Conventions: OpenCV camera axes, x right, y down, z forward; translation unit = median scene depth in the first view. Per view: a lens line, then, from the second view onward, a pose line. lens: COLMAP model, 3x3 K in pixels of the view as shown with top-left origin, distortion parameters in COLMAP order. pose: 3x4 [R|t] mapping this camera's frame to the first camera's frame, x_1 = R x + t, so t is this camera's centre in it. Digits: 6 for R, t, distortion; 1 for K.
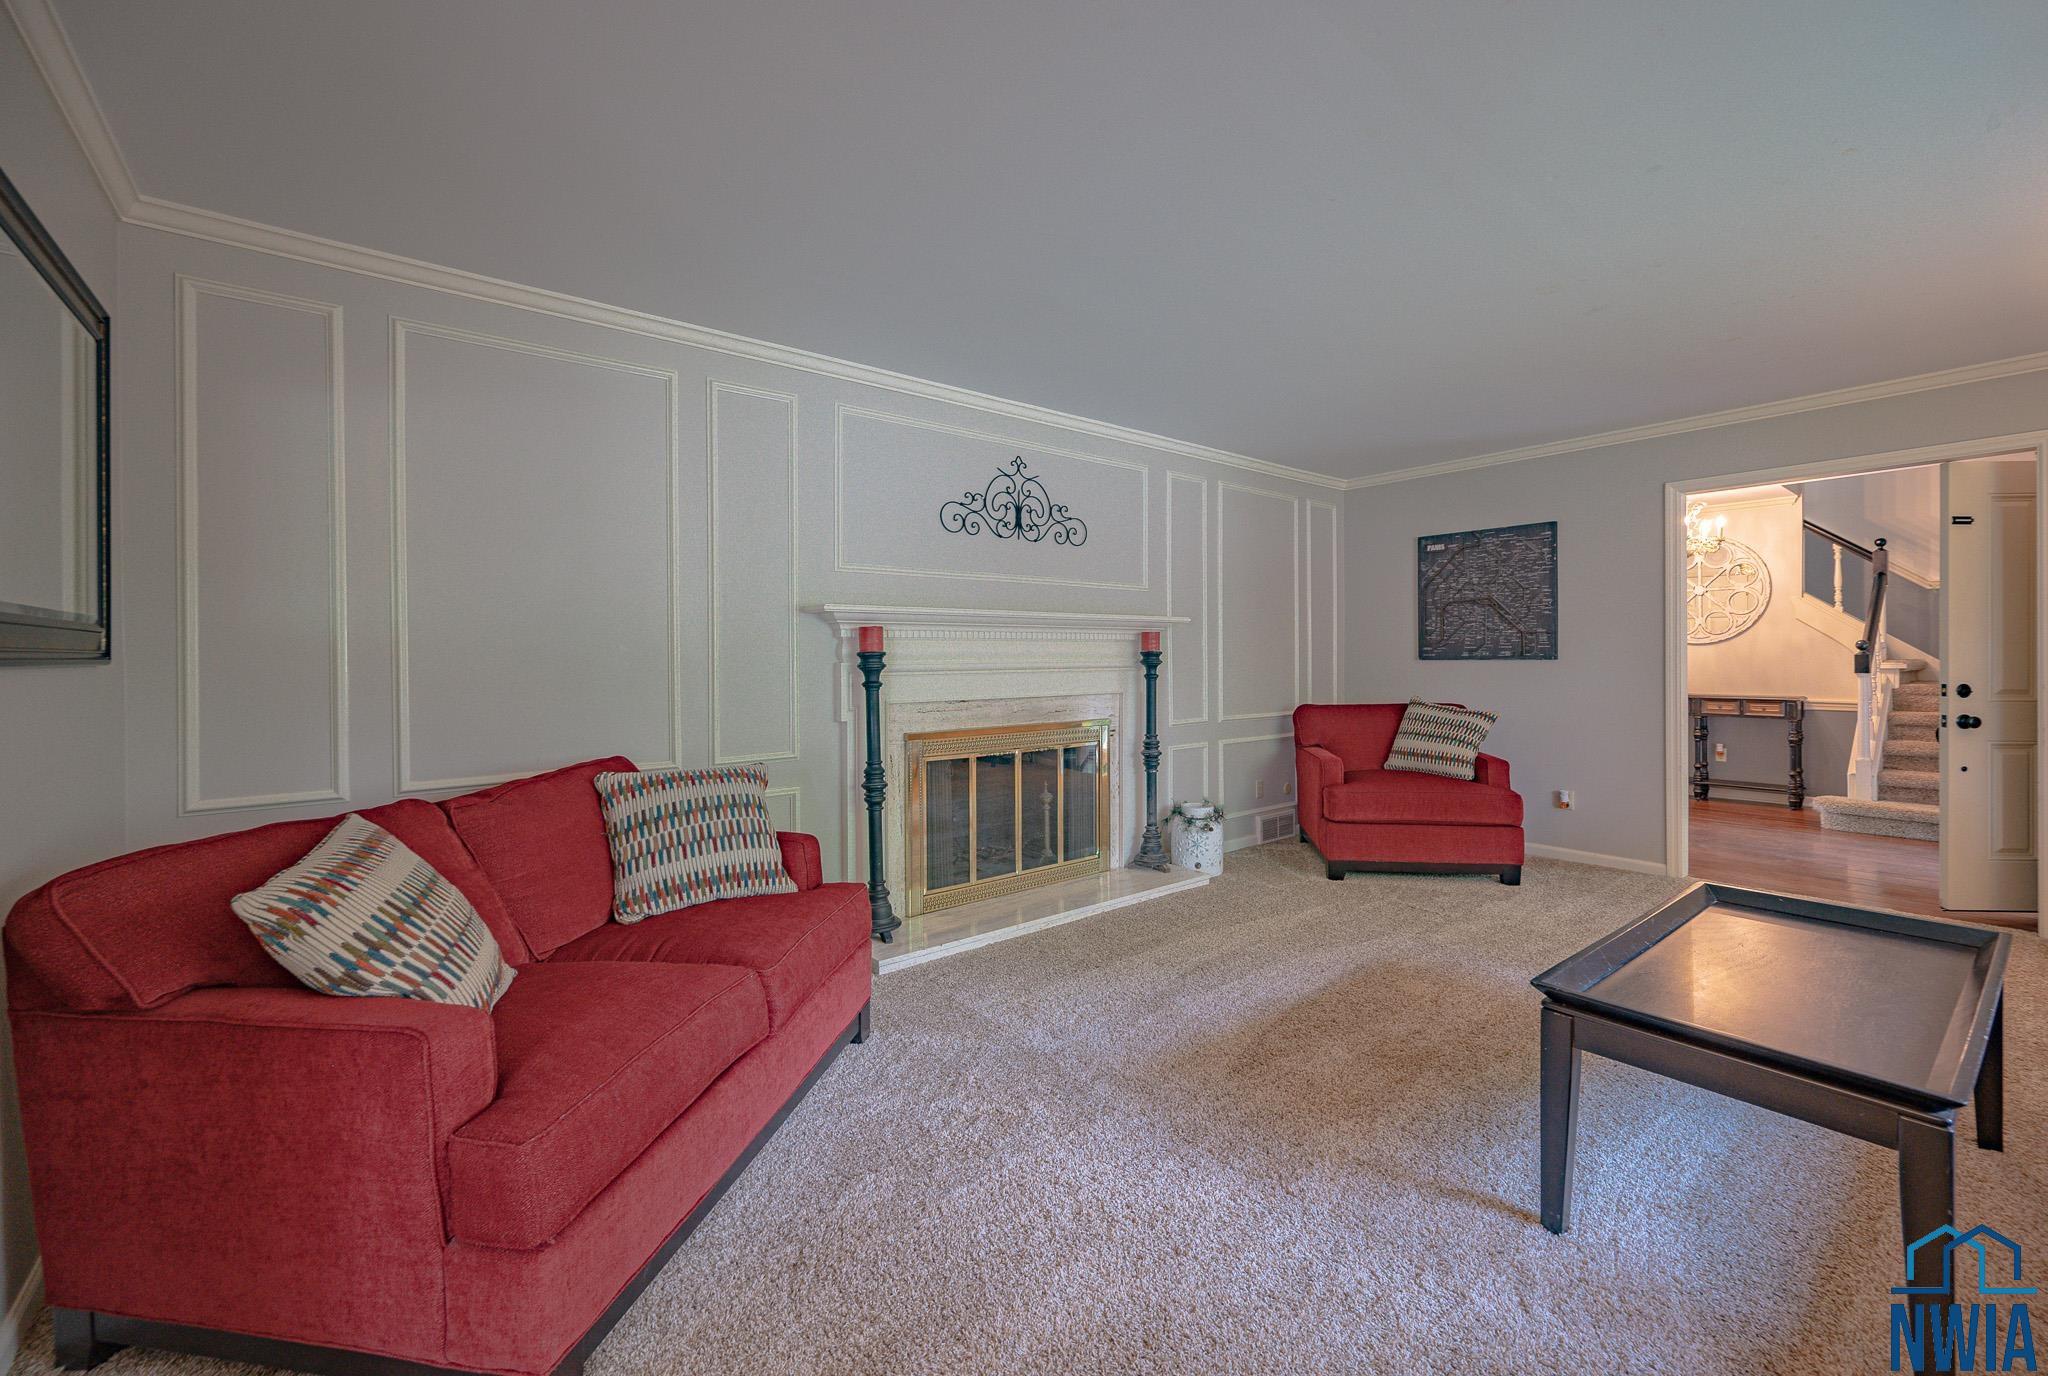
lens RADIAL K [[840.4, 0, 1017.6], [0, 840.4, 653.4], [0, 0, 1]] dist [-0.000283, -0.000004]
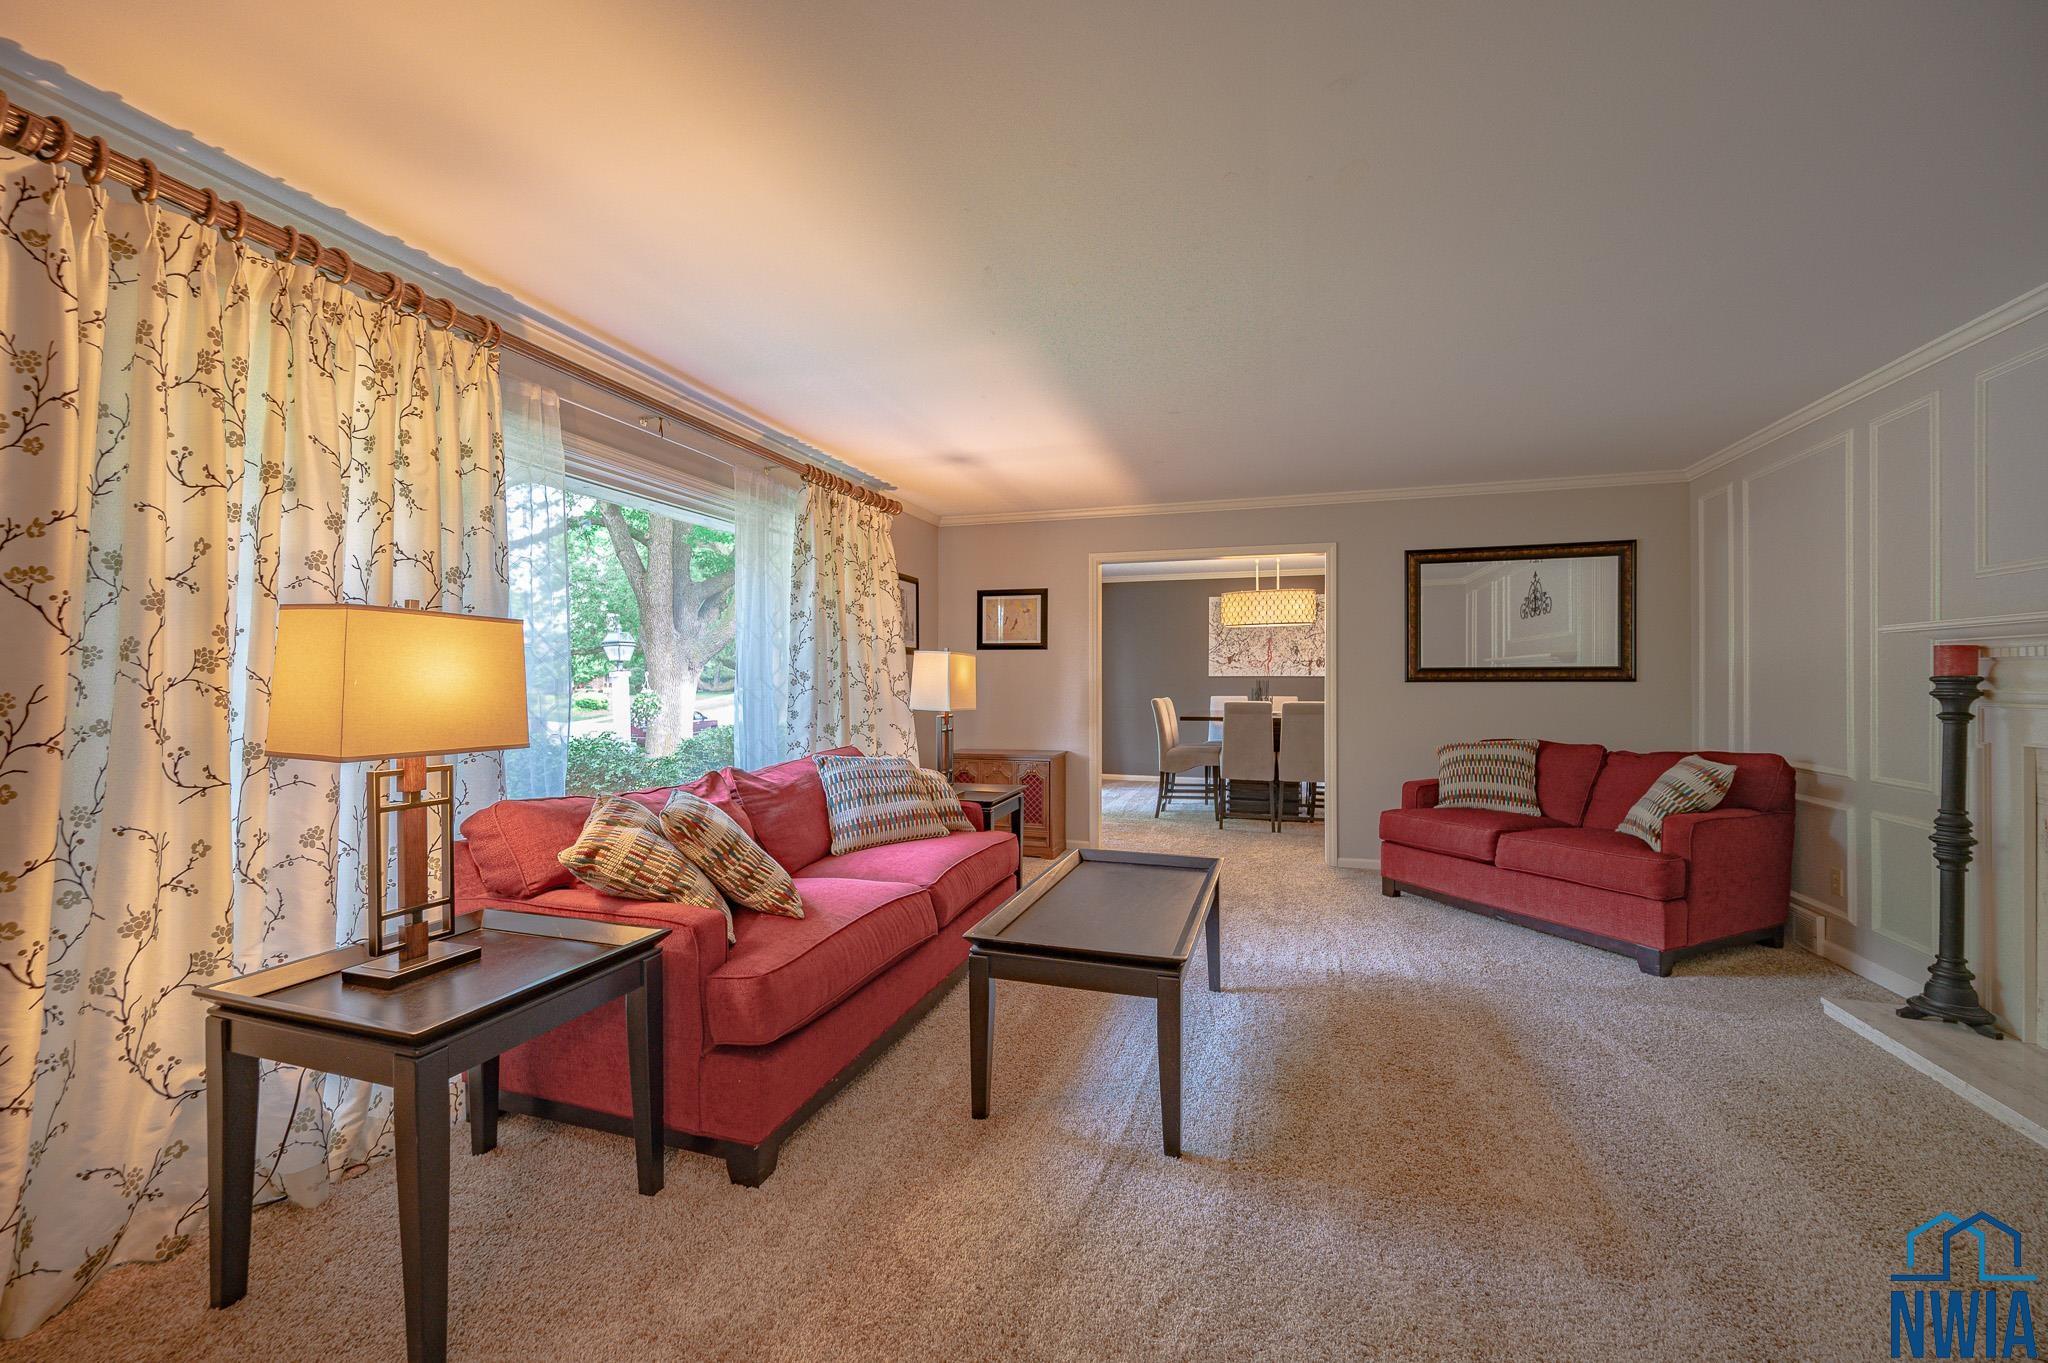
lens RADIAL K [[801.9, 0, 1022.8], [0, 801.9, 680.3], [0, 0, 1]] dist [-0.000261, -0.000017]
pose [[-0.828412, 0.001078, -0.560118, 0.998409], [0.001474, 0.999999, -0.000255, 0.001023], [0.560117, -0.001037, -0.828413, 1.124699]]
